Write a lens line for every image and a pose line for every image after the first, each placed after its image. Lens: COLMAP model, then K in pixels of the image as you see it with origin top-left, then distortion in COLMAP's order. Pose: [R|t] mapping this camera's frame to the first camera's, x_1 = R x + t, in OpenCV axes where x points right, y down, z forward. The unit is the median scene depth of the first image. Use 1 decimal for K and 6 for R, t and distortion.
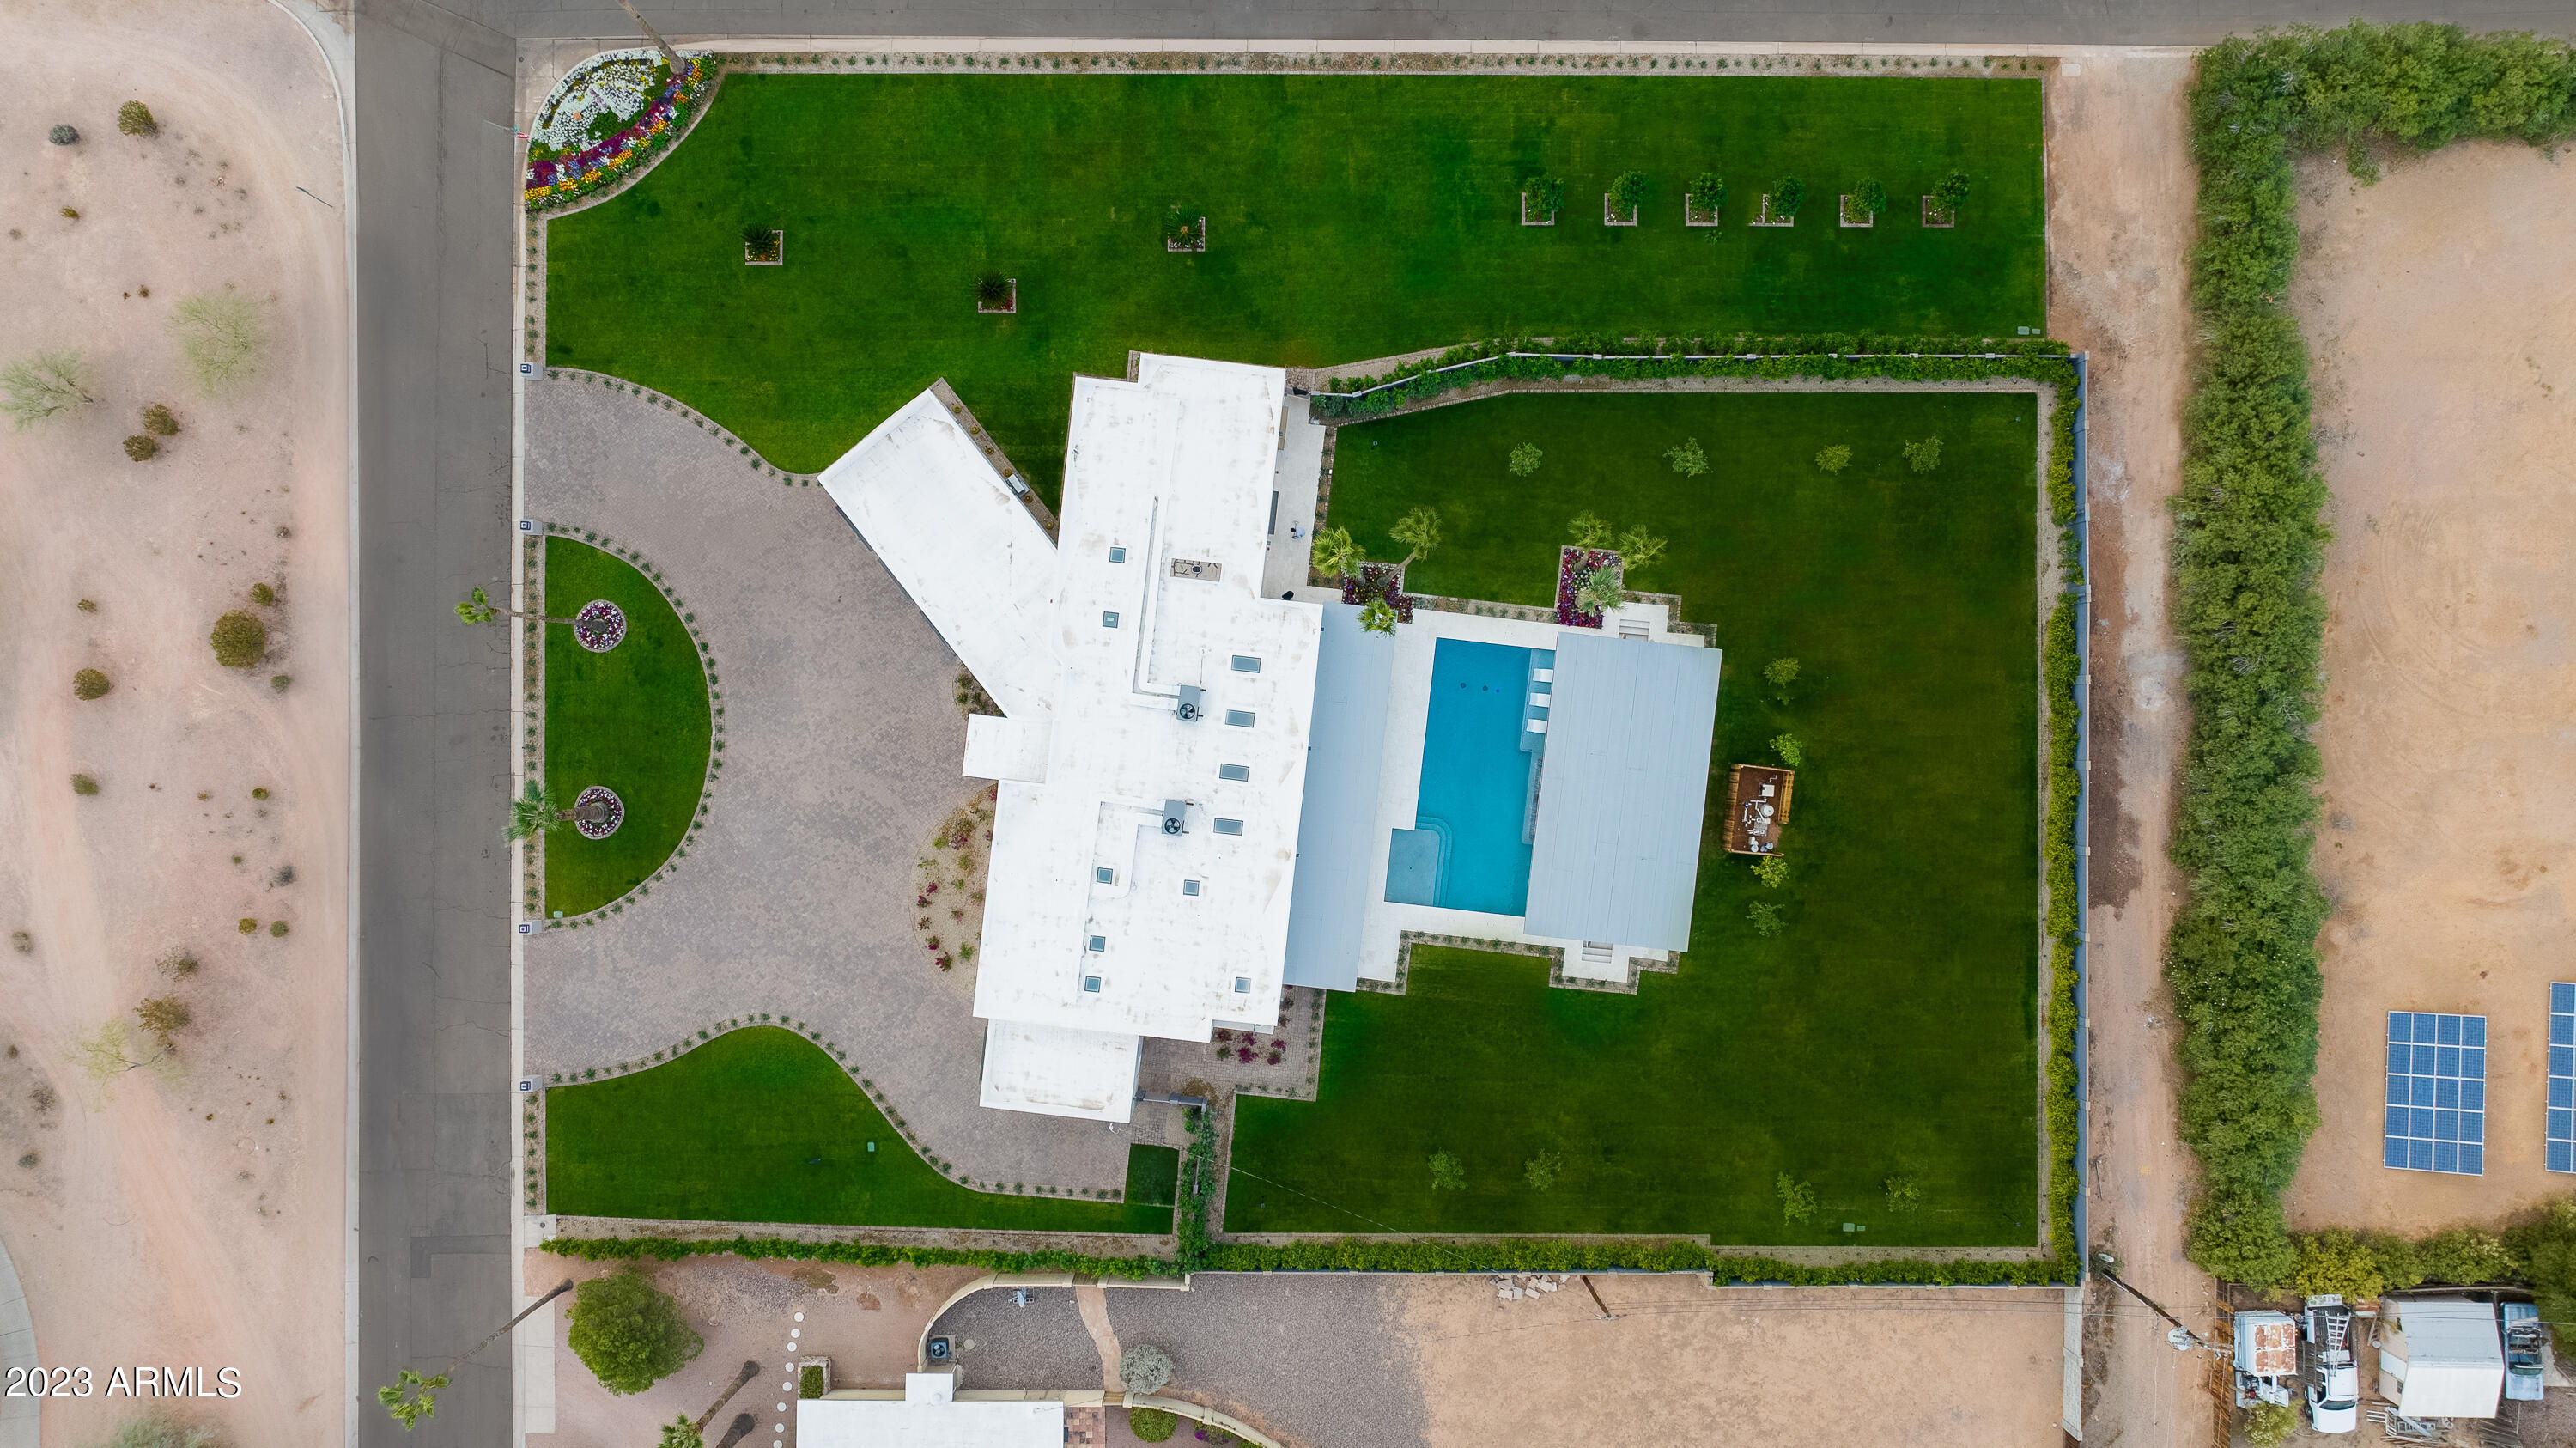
lens RADIAL K [[1791.4, 0, 1283.1], [0, 1791.4, 723.6], [0, 0, 1]] dist [-0.018032, 0.001498]
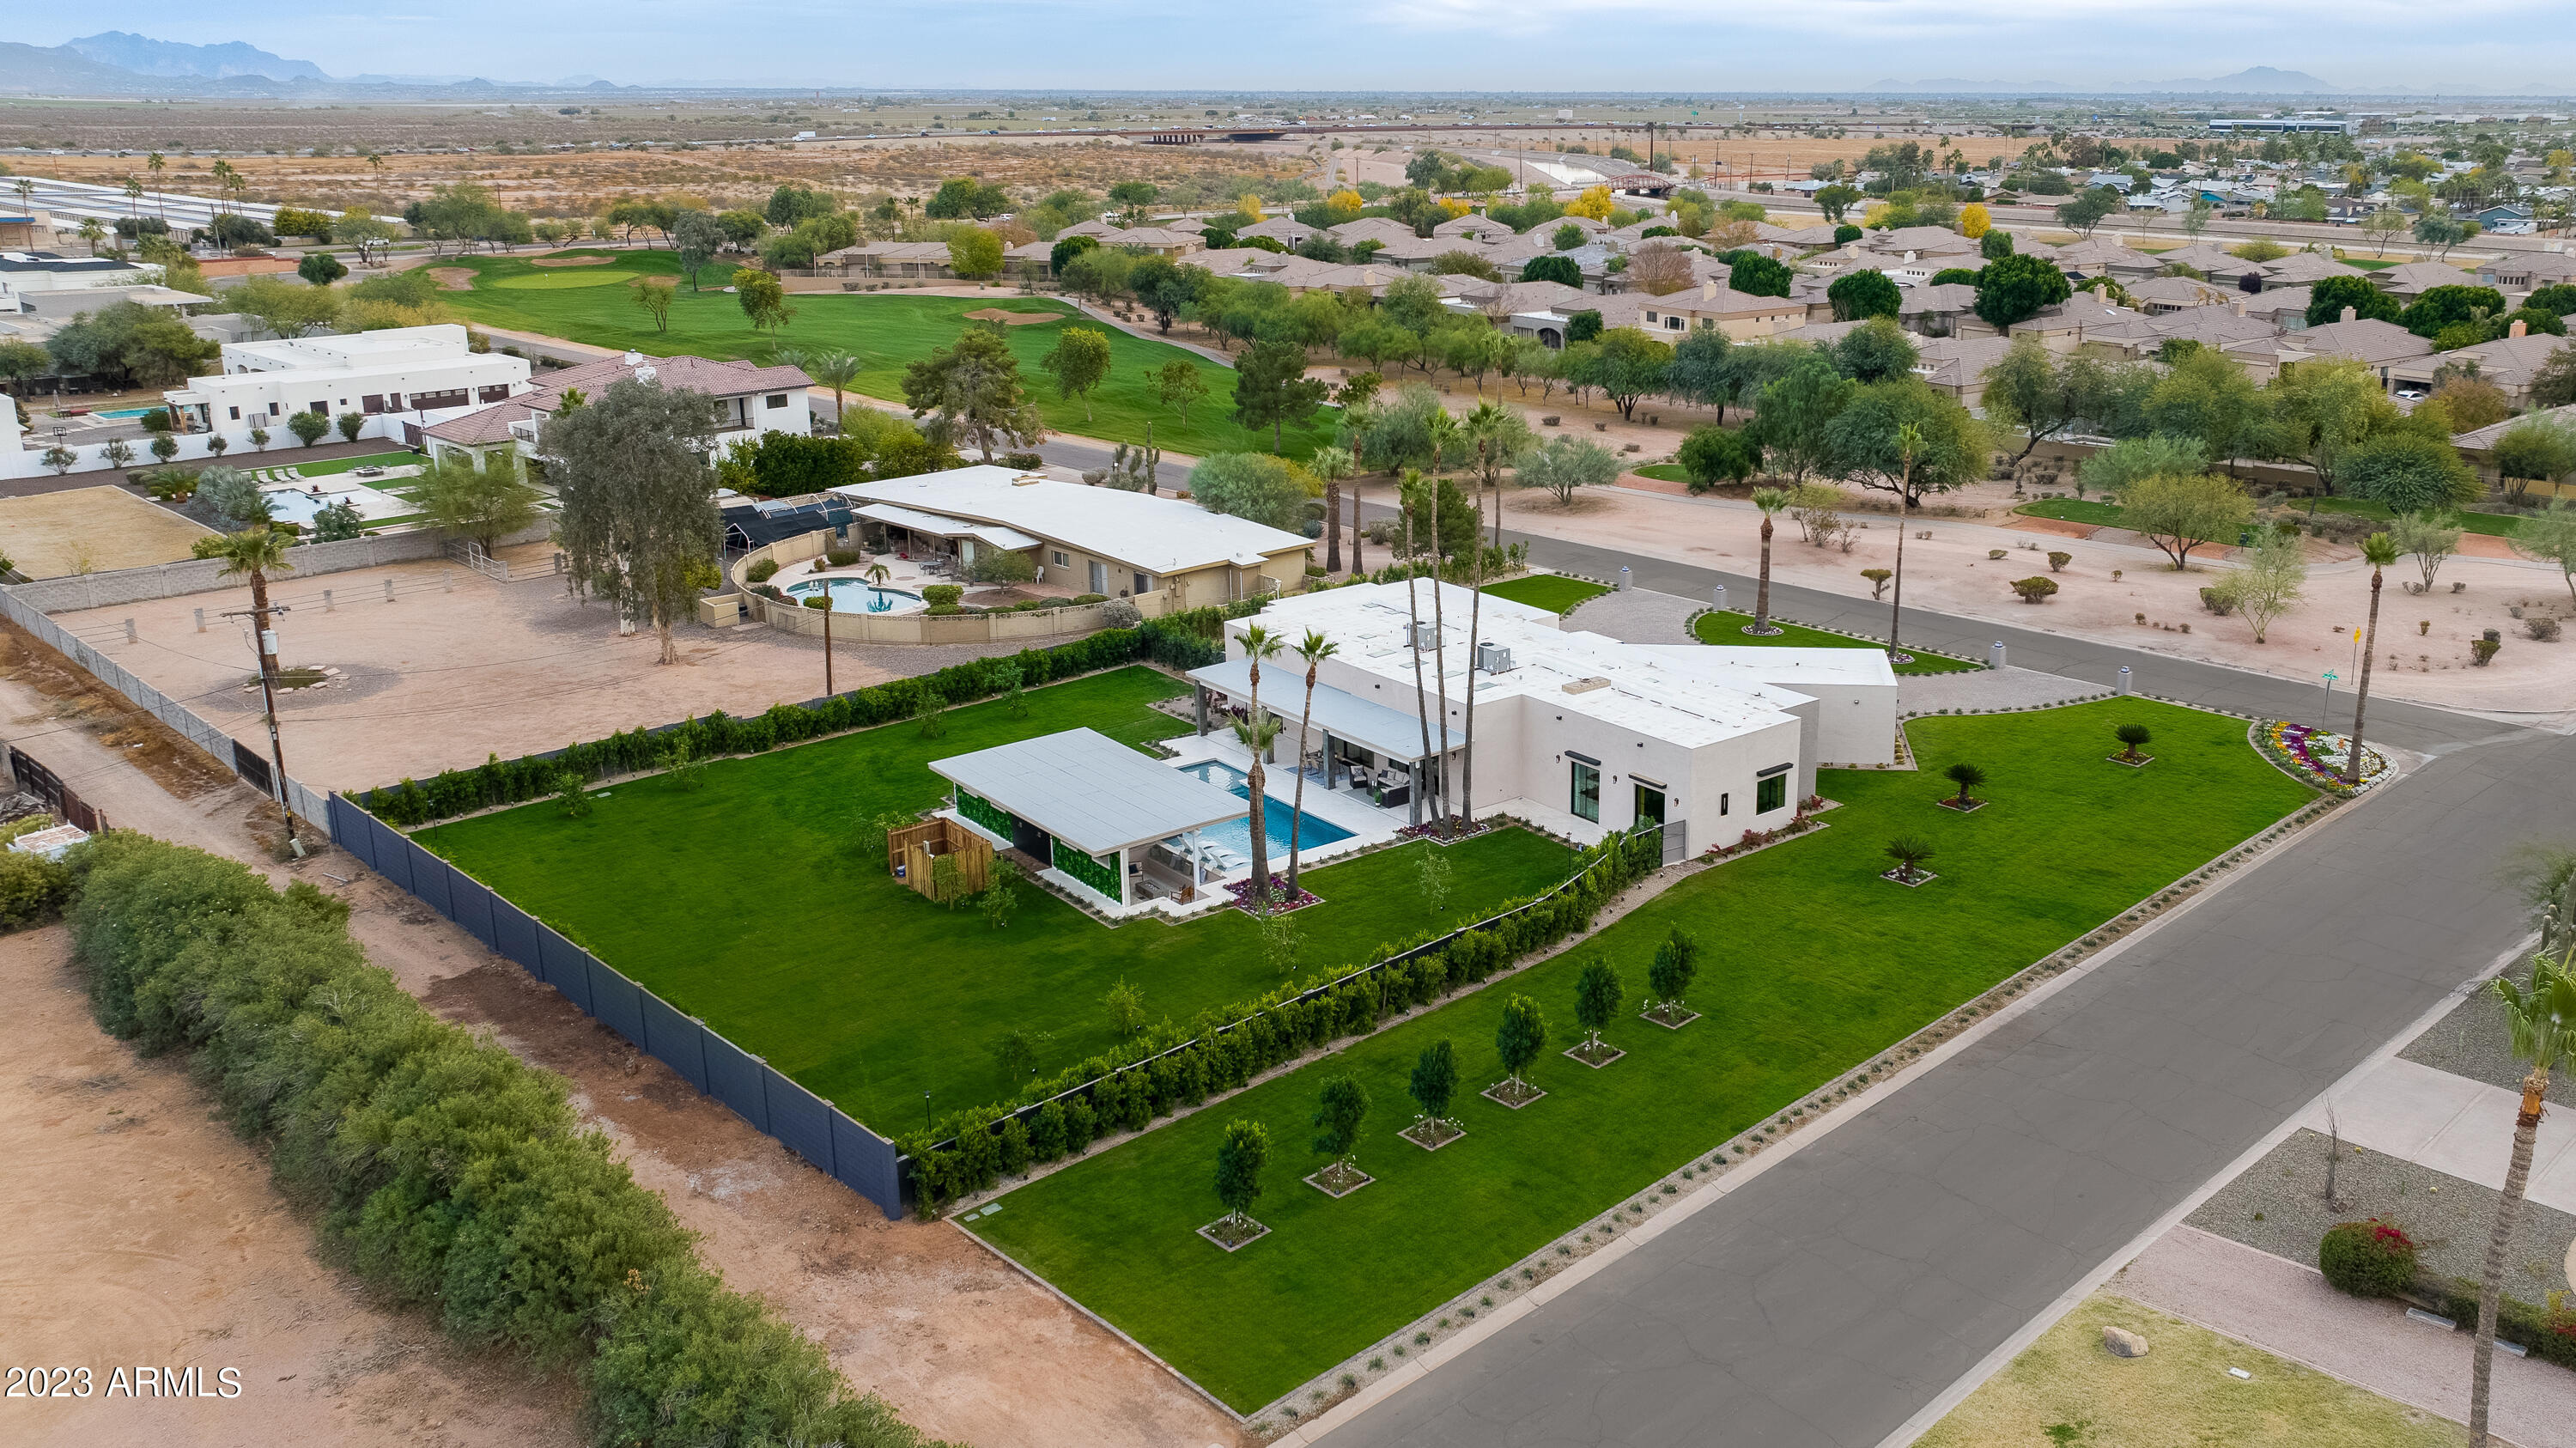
lens RADIAL K [[2049.0, 0, 1453.2], [0, 2049.0, 724.4], [0, 0, 1]] dist [-0.010624, -0.004174]
pose [[-0.697791, 0.204278, -0.686556, 0.740560], [-0.716257, -0.209769, 0.665563, -0.745482], [-0.008058, 0.956173, 0.292690, 0.652506]]
